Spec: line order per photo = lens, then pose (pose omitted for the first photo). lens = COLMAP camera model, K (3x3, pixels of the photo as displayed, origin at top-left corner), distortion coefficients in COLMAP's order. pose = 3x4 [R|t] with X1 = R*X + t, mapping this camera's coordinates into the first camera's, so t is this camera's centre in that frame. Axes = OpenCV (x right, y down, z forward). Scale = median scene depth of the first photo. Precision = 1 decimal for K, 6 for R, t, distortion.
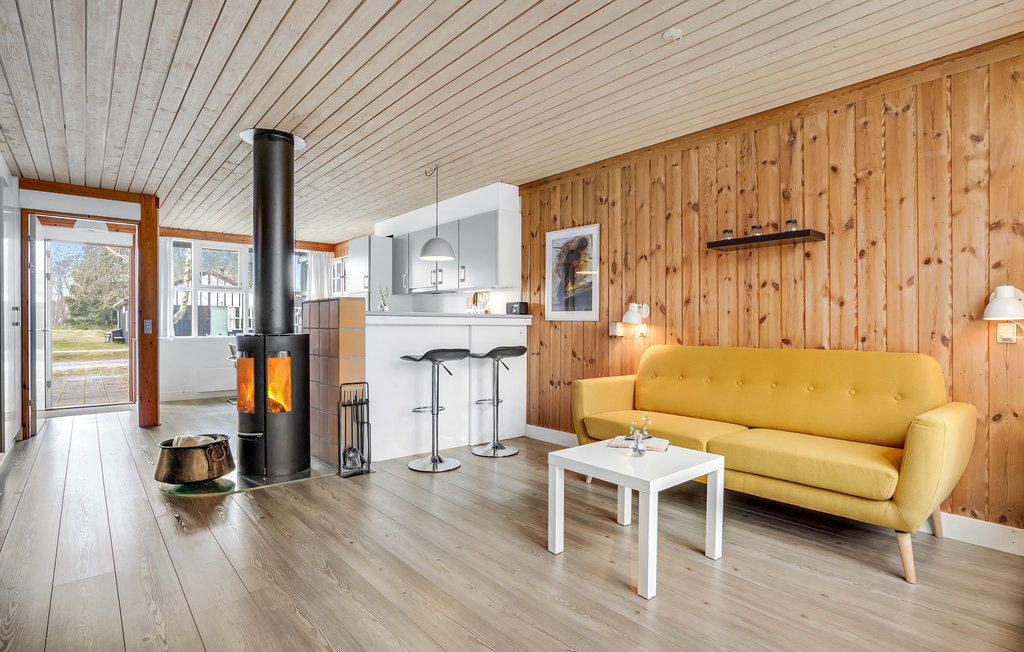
lens RADIAL K [[507.8, 0, 512.0], [0, 507.8, 326.0], [0, 0, 1]] dist [-0.000690, -0.000156]
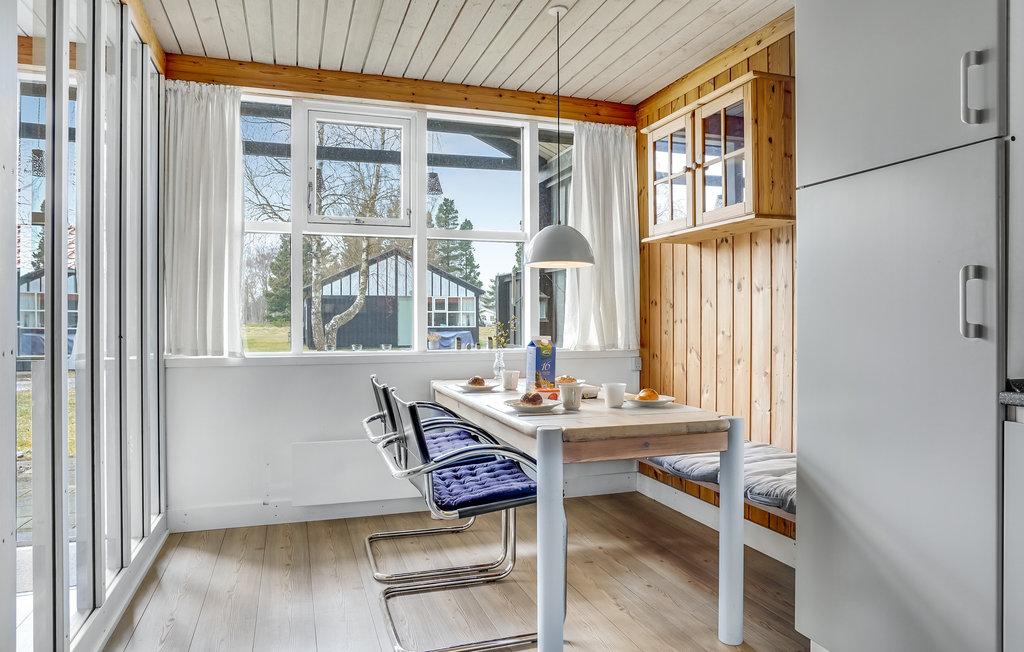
lens RADIAL K [[667.0, 0, 512.0], [0, 667.0, 326.0], [0, 0, 1]] dist [0.000456, 0.000036]
pose [[0.929026, -0.001728, -0.370011, -0.258260], [0.004622, 0.999965, 0.006935, -0.003916], [0.369986, -0.008153, 0.929002, 0.524815]]
